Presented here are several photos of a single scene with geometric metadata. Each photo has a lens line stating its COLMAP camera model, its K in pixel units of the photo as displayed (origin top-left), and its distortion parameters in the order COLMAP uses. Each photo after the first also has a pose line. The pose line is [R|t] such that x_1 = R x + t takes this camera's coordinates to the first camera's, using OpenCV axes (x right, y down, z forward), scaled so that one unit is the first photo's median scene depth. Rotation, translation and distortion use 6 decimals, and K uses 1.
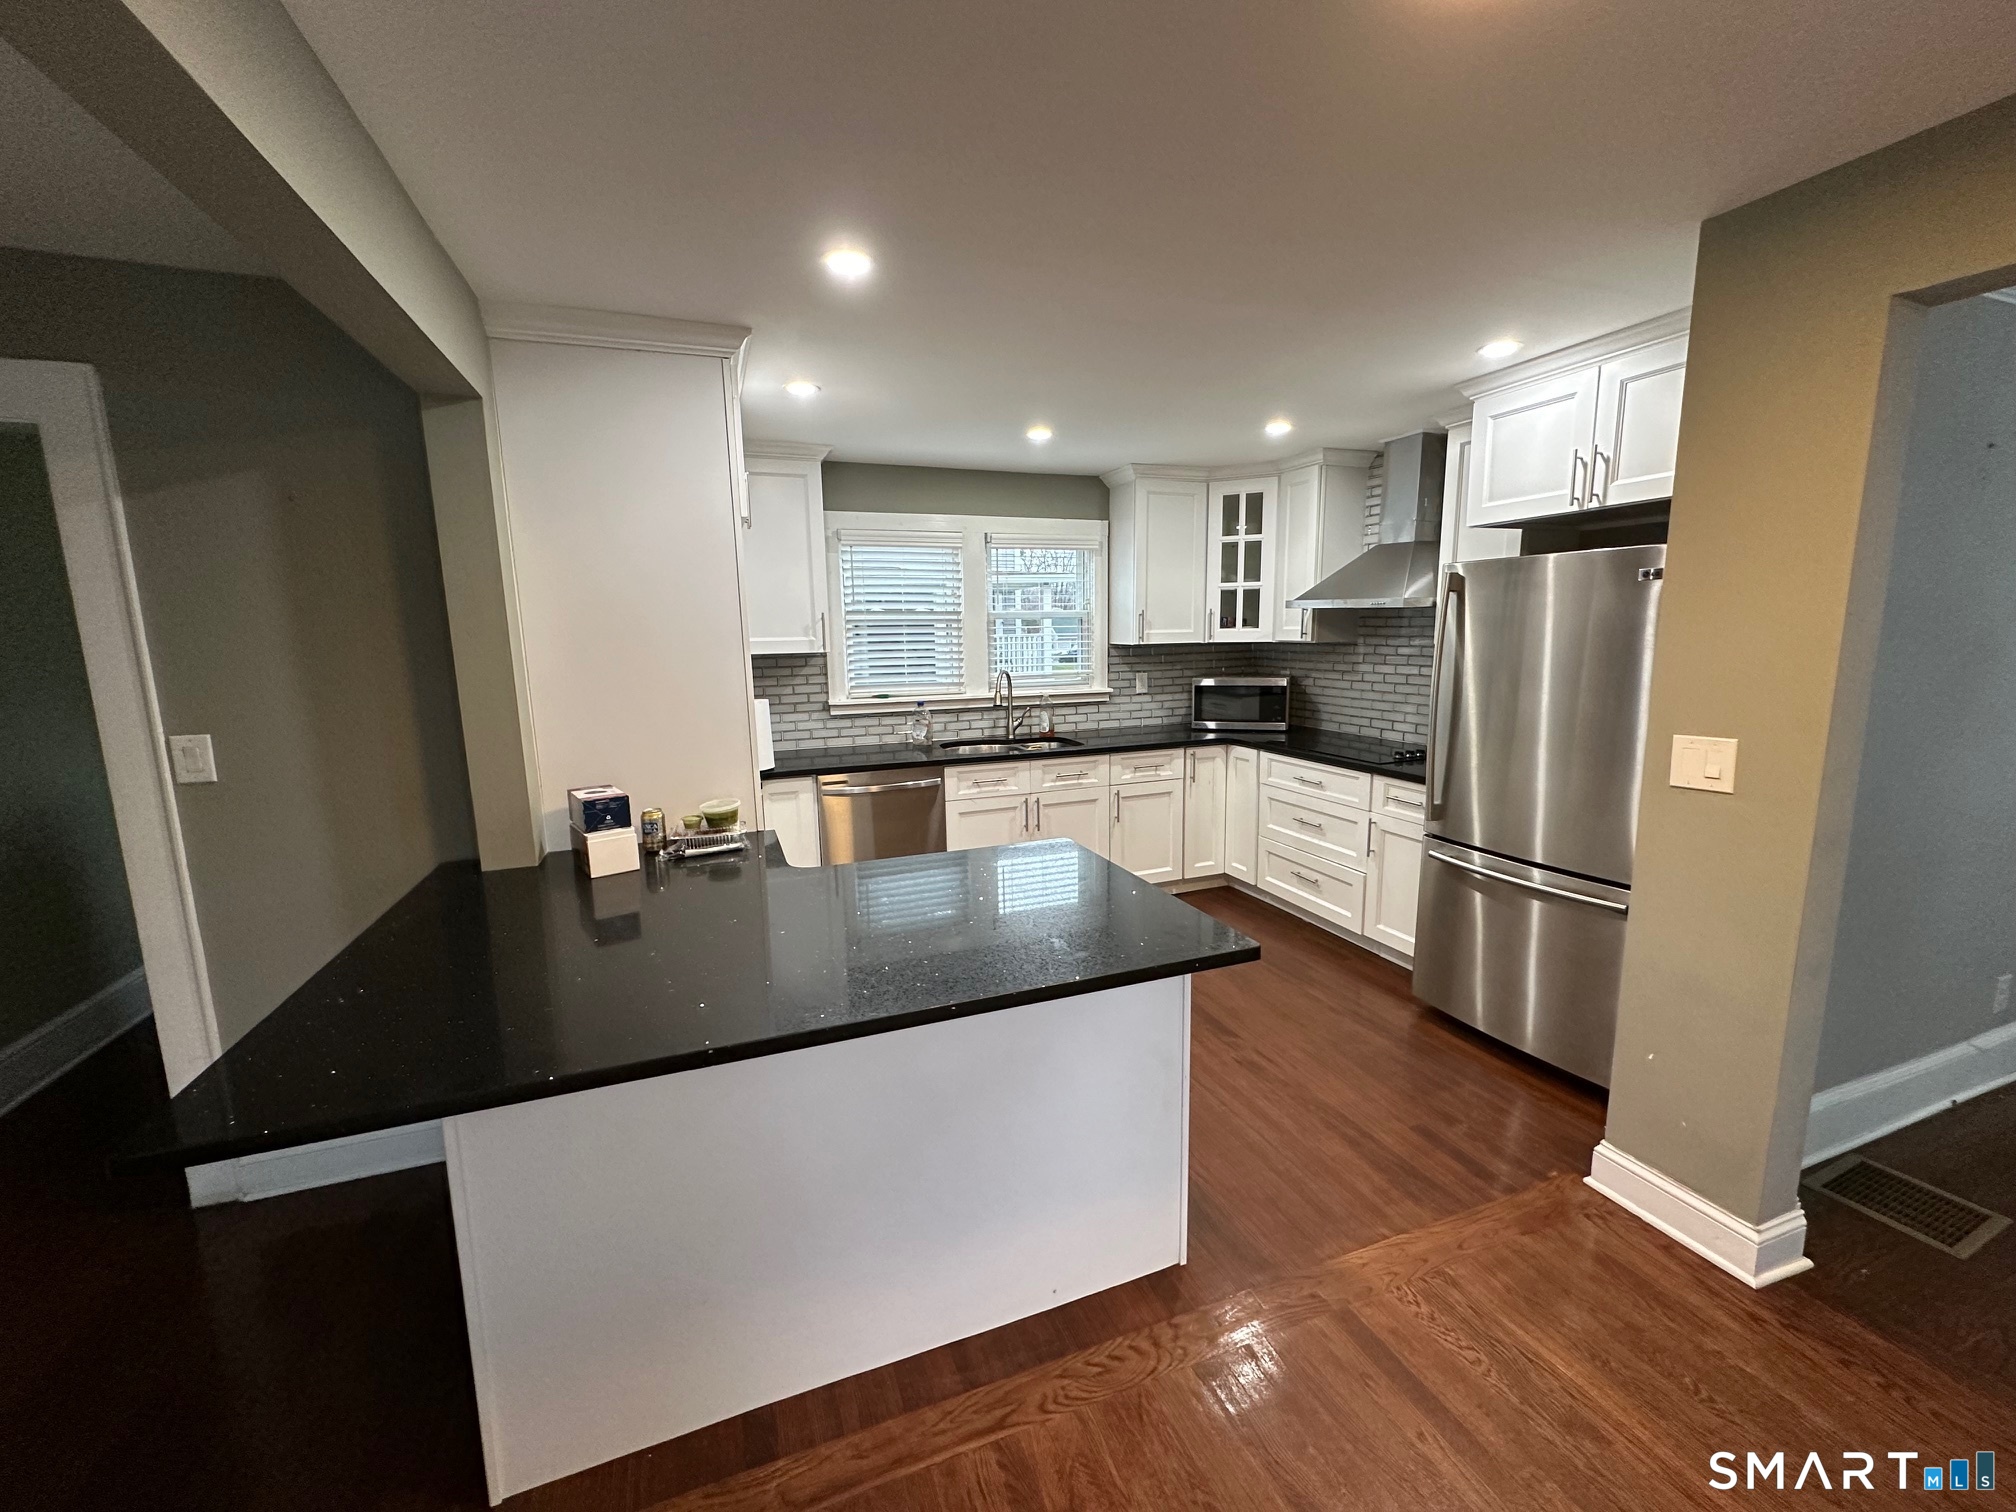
lens RADIAL K [[808.0, 0, 1011.3], [0, 808.0, 758.8], [0, 0, 1]] dist [0.000400, 0.000094]
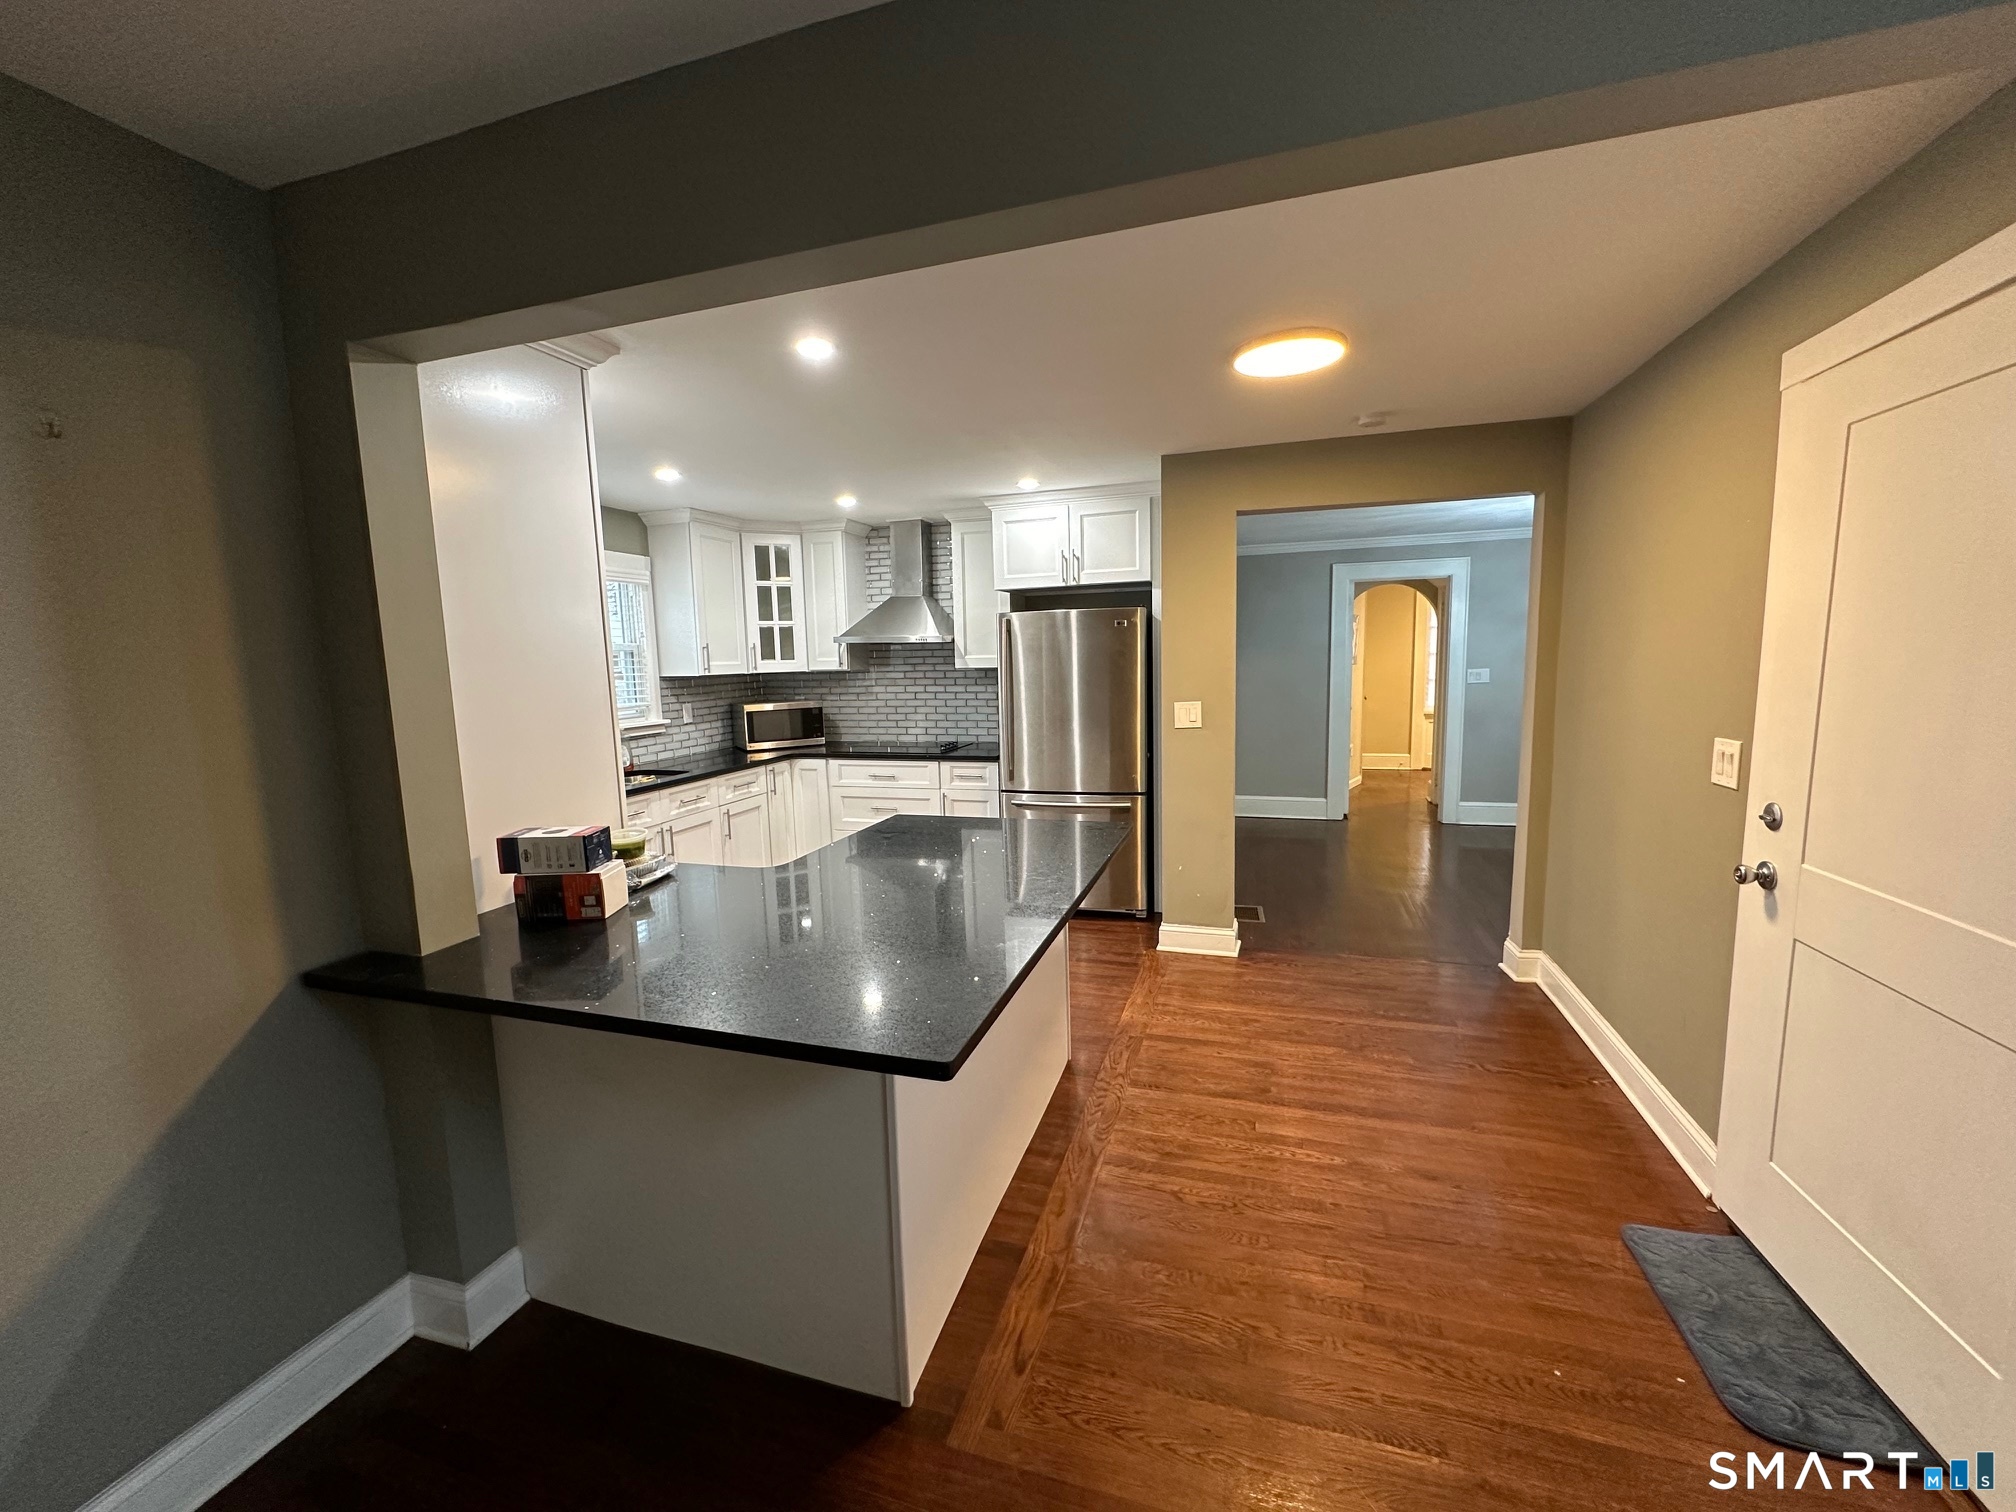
lens RADIAL K [[808.0, 0, 1011.3], [0, 808.0, 758.8], [0, 0, 1]] dist [0.000400, 0.000094]
pose [[0.619723, -0.098940, 0.778559, -0.436624], [0.141447, 0.989858, 0.013203, 0.010940], [-0.771969, 0.101943, 0.627433, 0.028514]]
